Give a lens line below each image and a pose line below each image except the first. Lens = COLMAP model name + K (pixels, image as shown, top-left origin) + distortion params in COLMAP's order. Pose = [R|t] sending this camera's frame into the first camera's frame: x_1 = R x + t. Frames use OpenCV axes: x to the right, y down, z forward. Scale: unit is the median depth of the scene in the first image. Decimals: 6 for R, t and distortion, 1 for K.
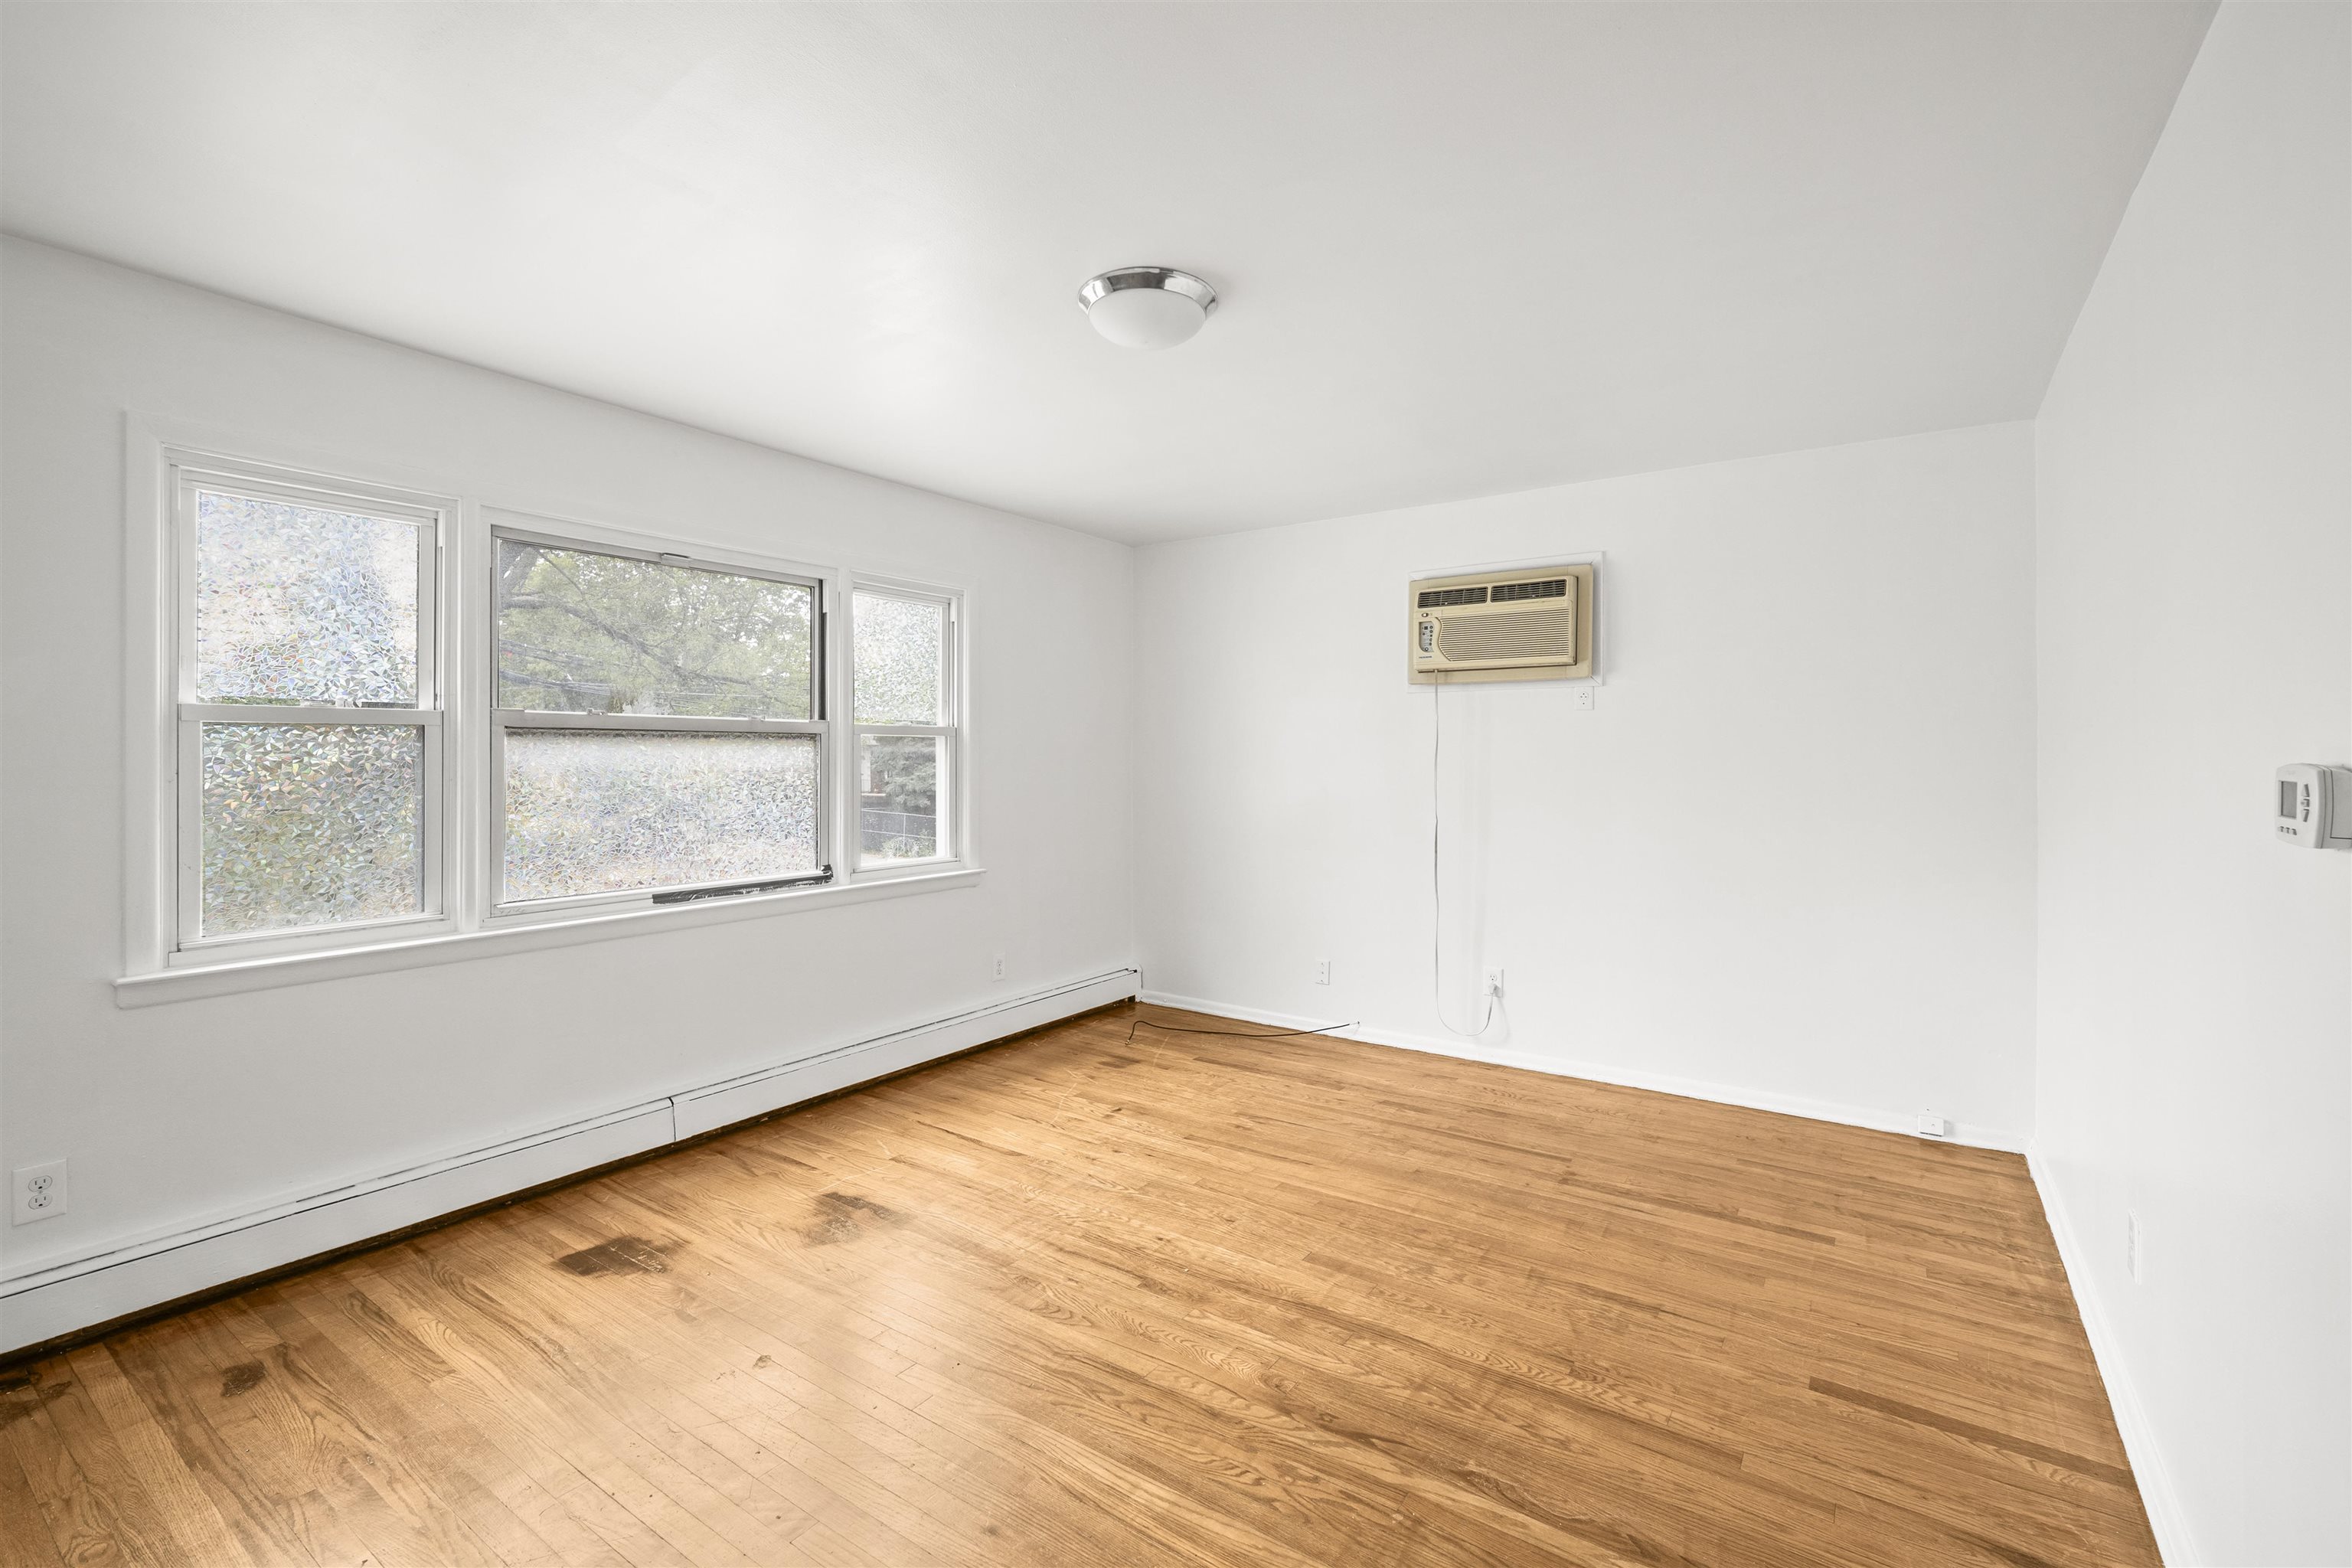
lens RADIAL K [[986.1, 0, 1161.1], [0, 986.1, 739.0], [0, 0, 1]] dist [0.003210, -0.000095]
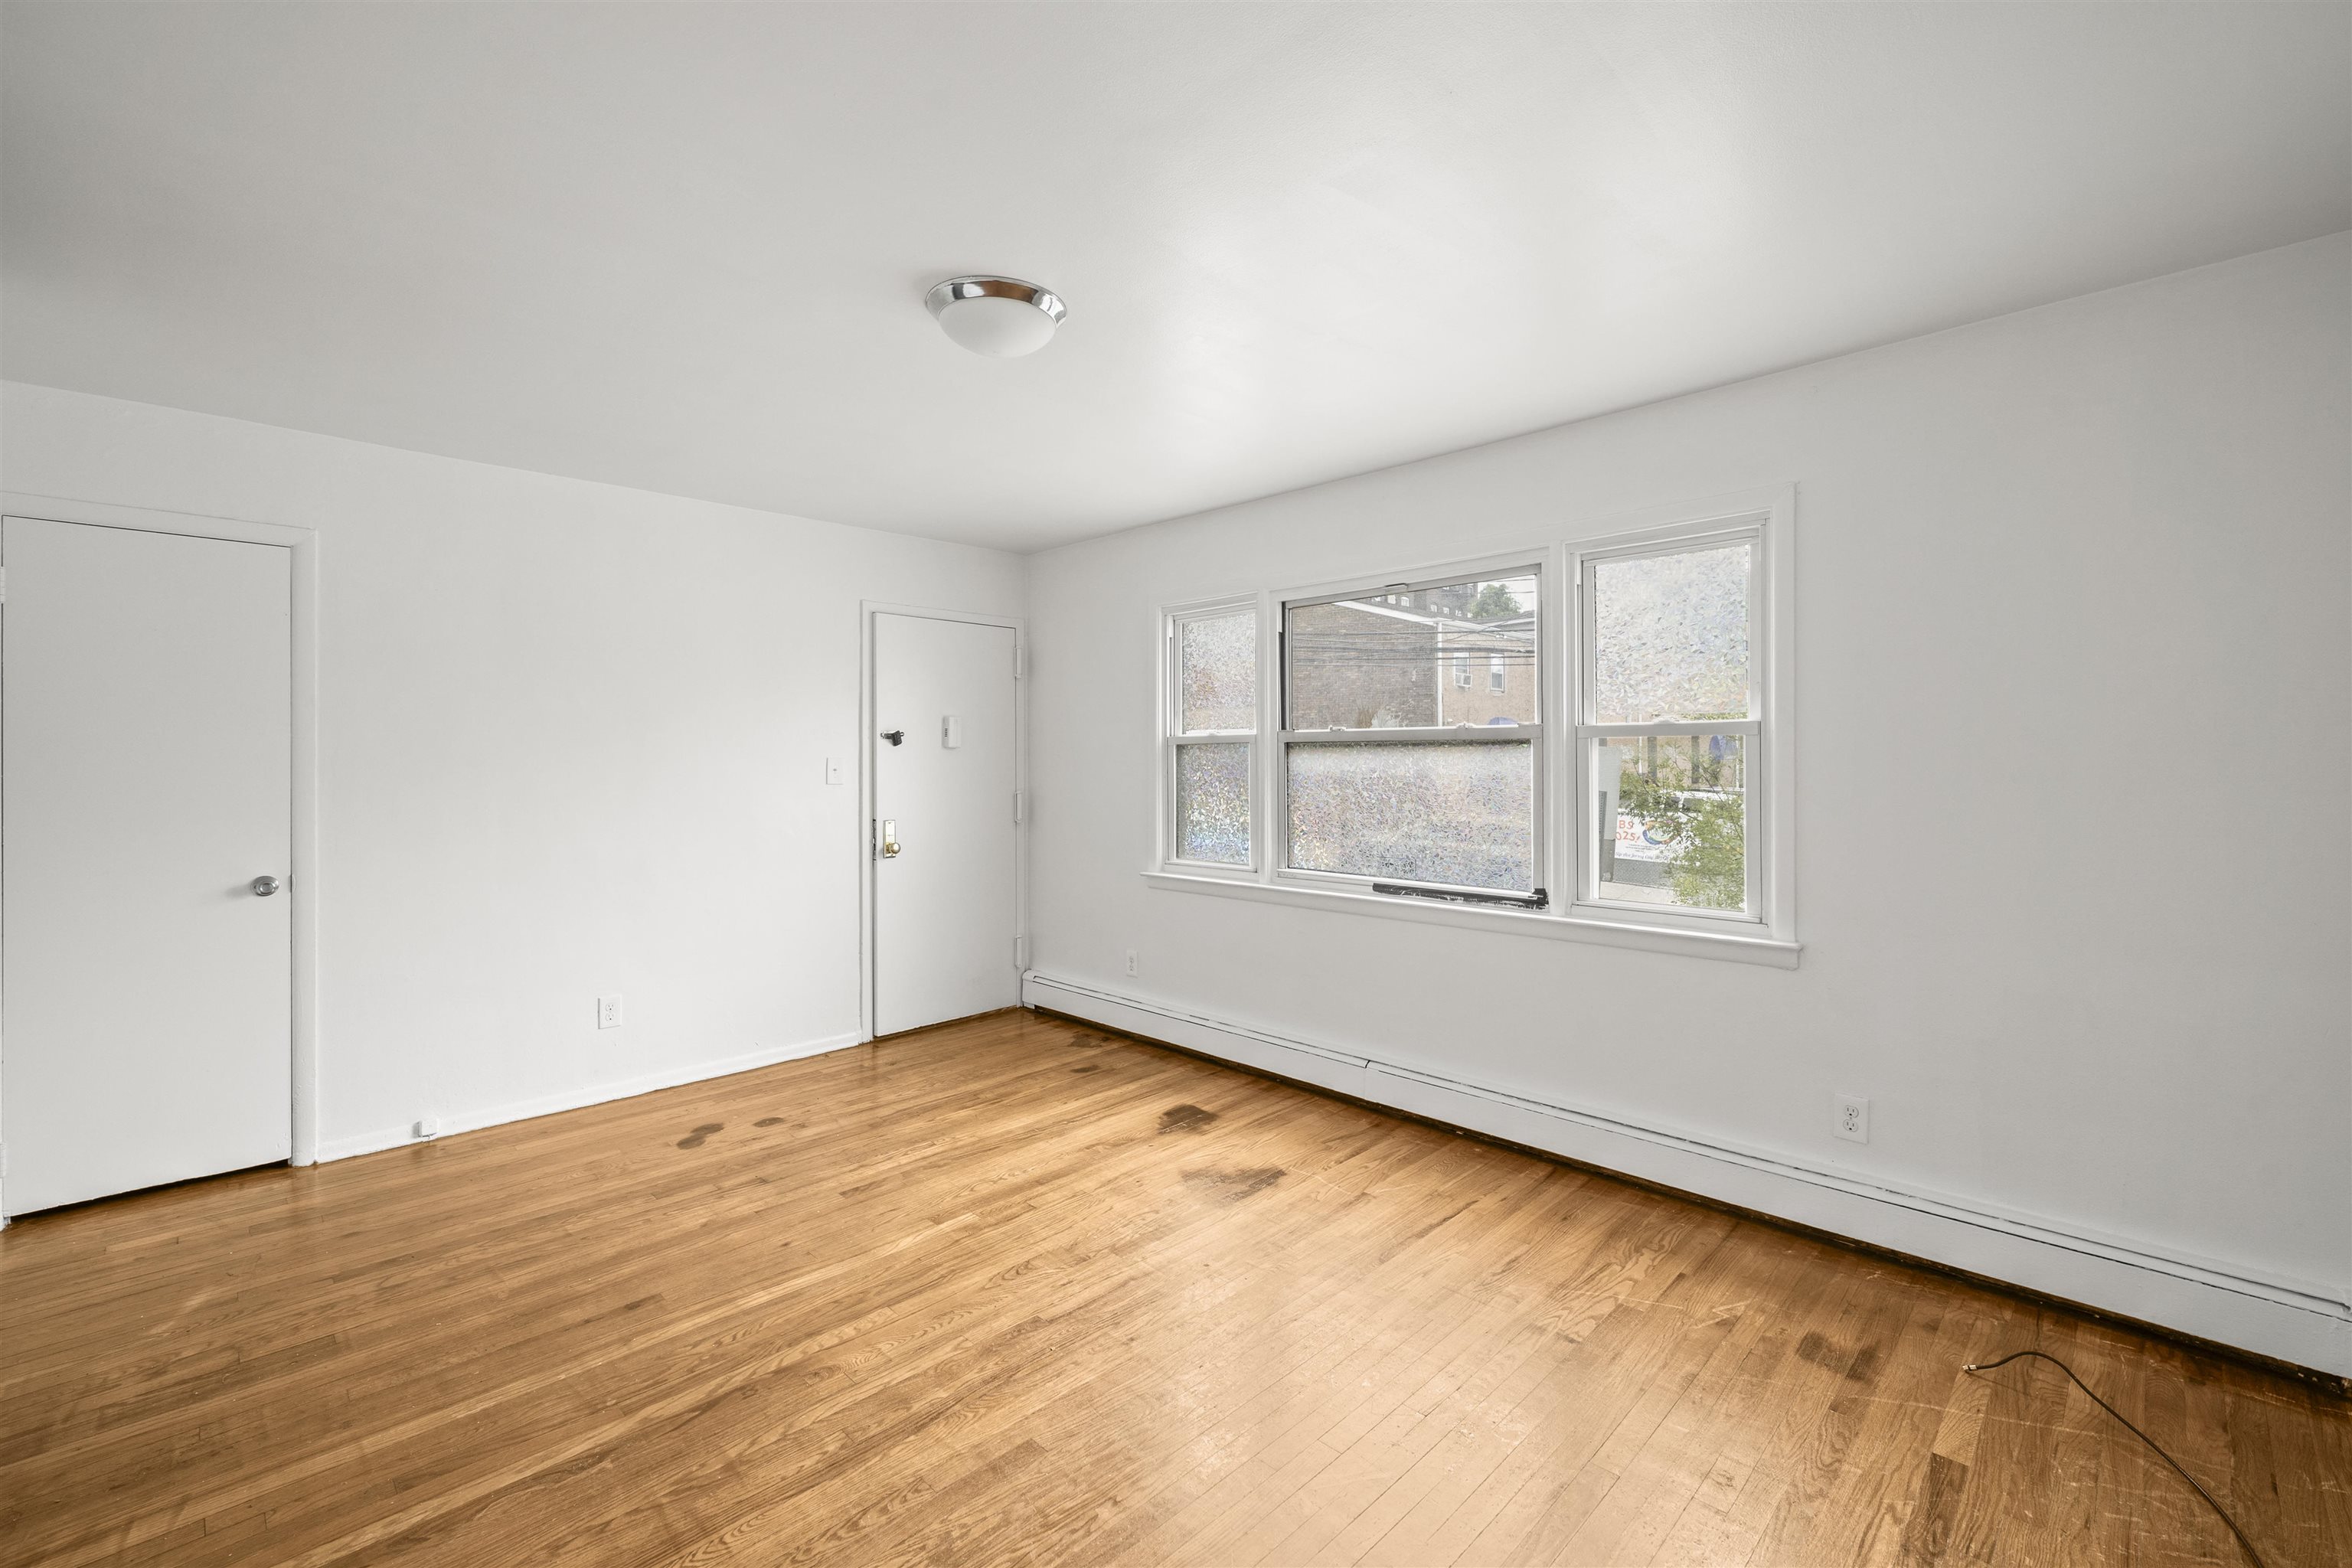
lens RADIAL K [[999.9, 0, 1183.9], [0, 999.9, 766.6], [0, 0, 1]] dist [0.002045, -0.000293]
pose [[-0.157939, 0.003002, -0.987444, 0.753563], [0.021299, 0.999773, -0.000367, 0.017719], [0.987219, -0.021090, -0.157967, 1.075085]]
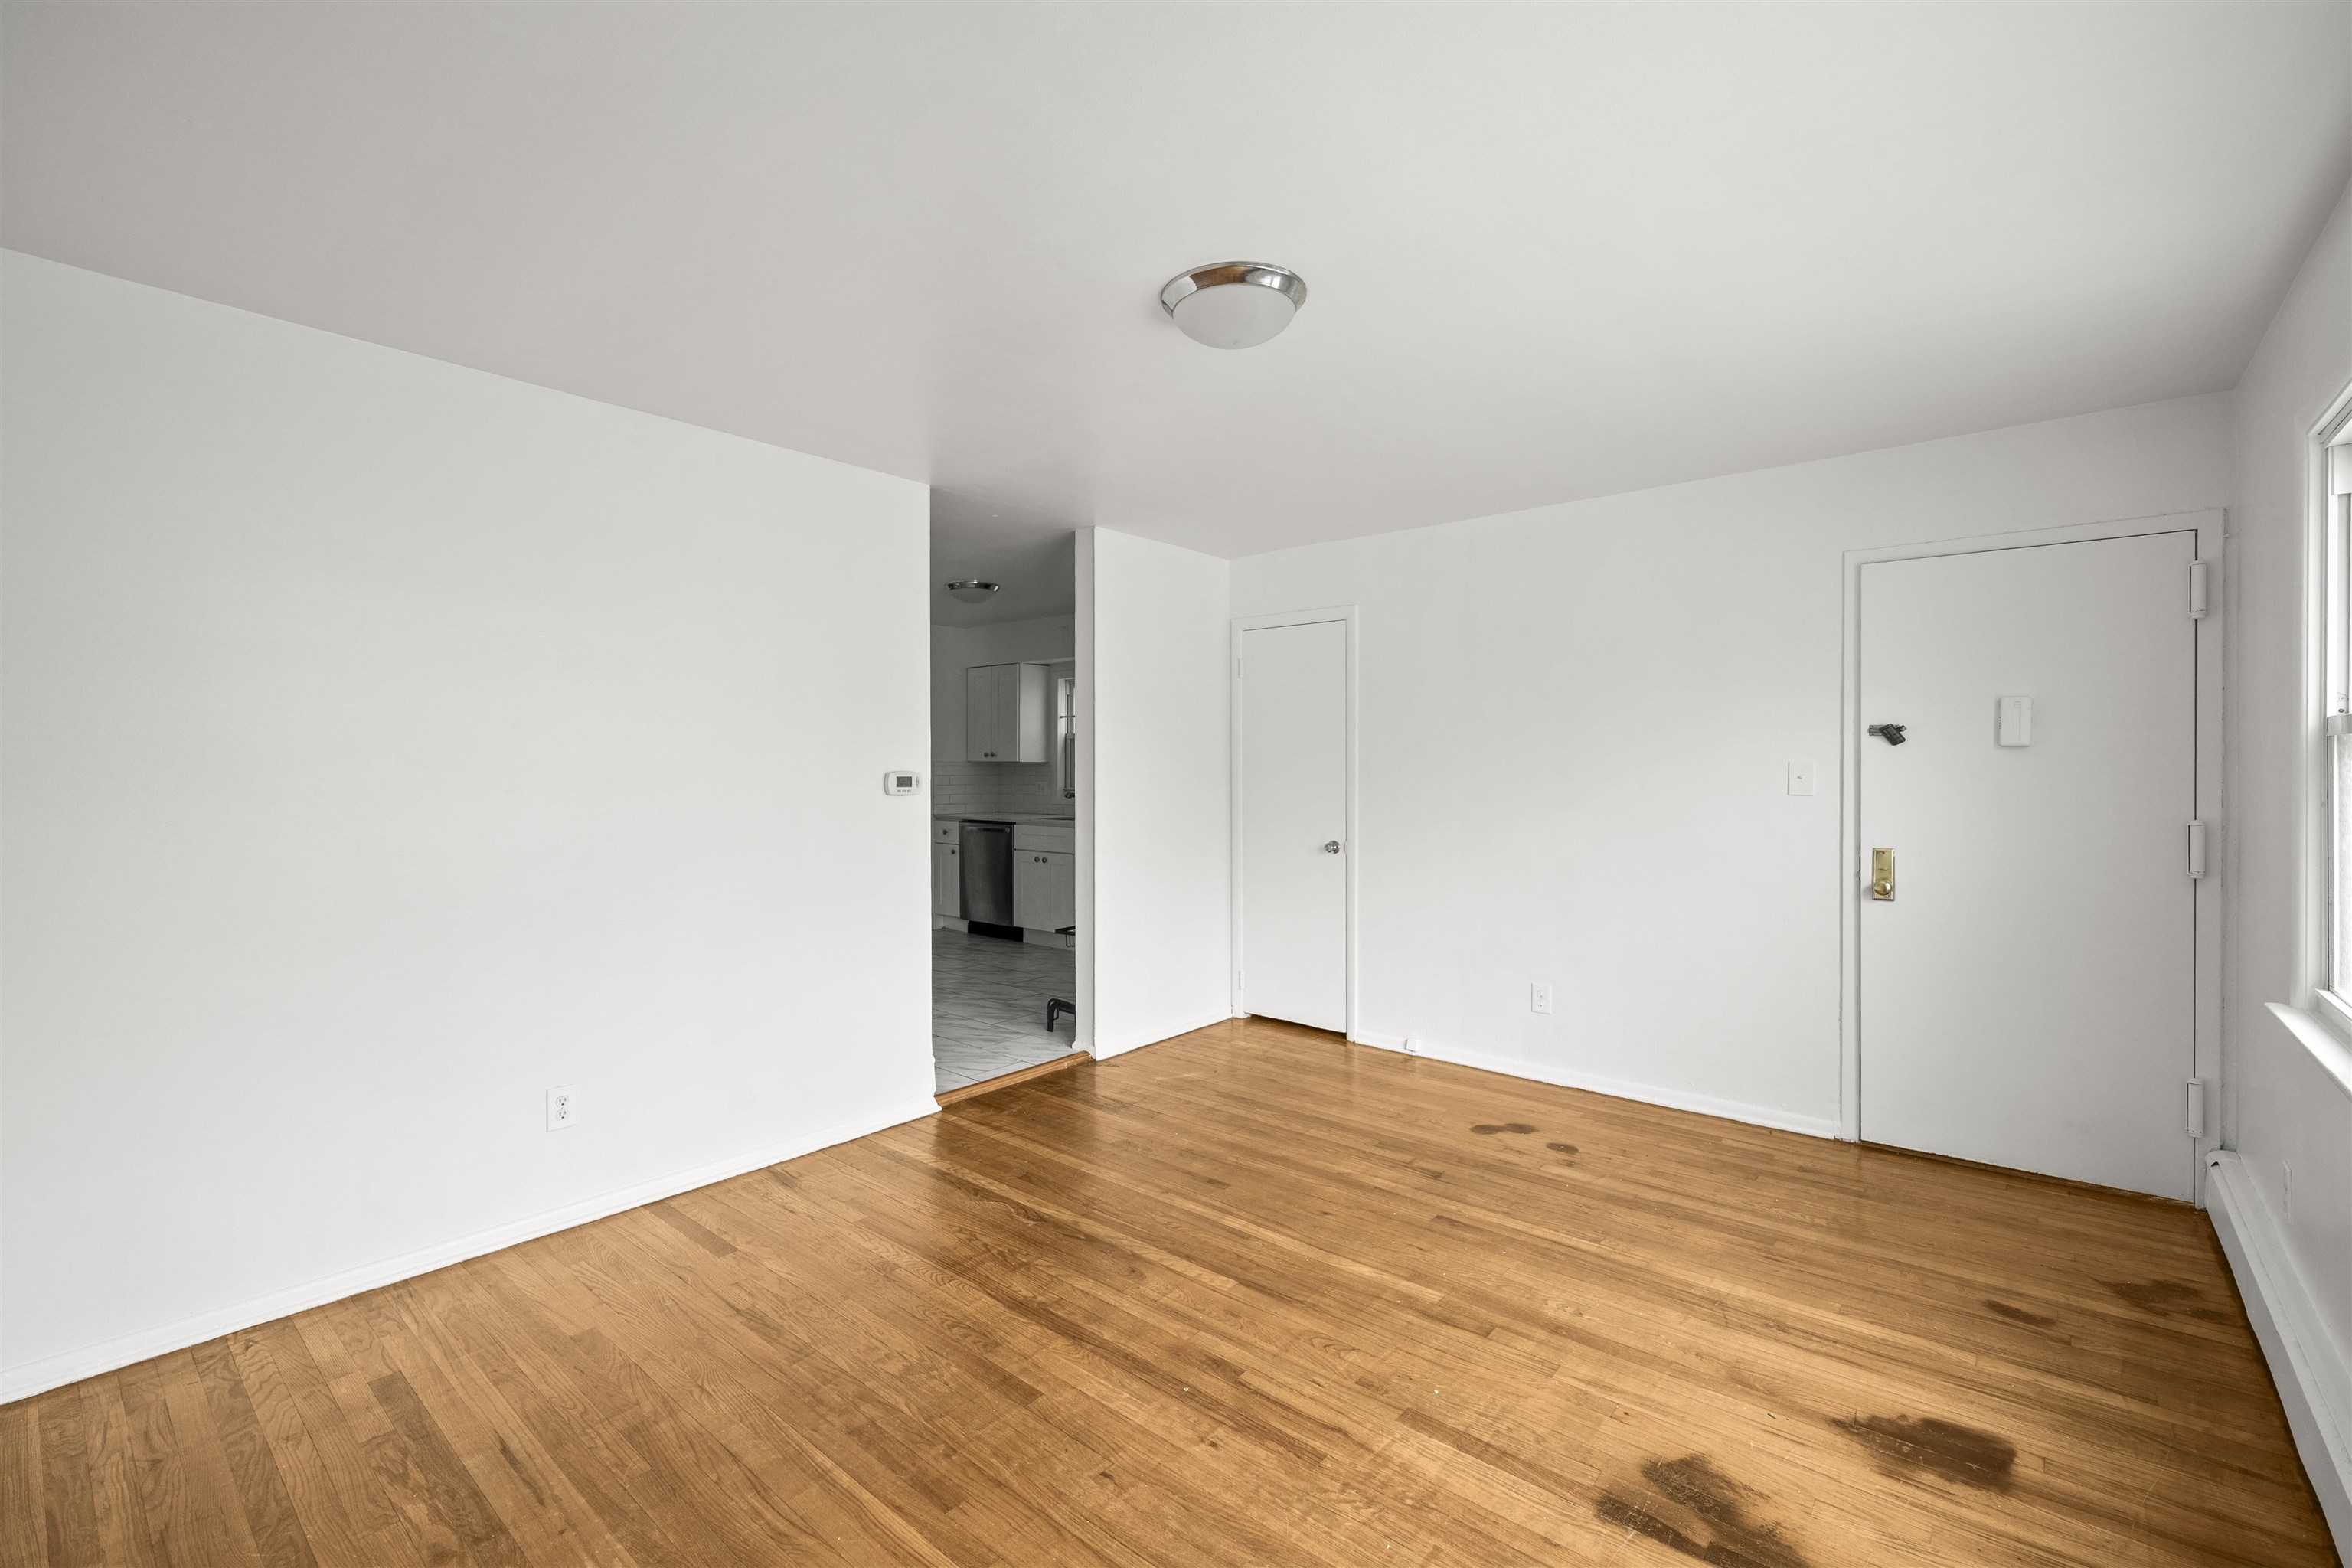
lens RADIAL K [[999.9, 0, 1183.9], [0, 999.9, 766.6], [0, 0, 1]] dist [0.002045, -0.000293]
pose [[-0.996928, -0.000813, 0.078317, -0.032869], [-0.002056, 0.999873, -0.015791, 0.017677], [-0.078294, -0.015903, -0.996803, 1.575987]]
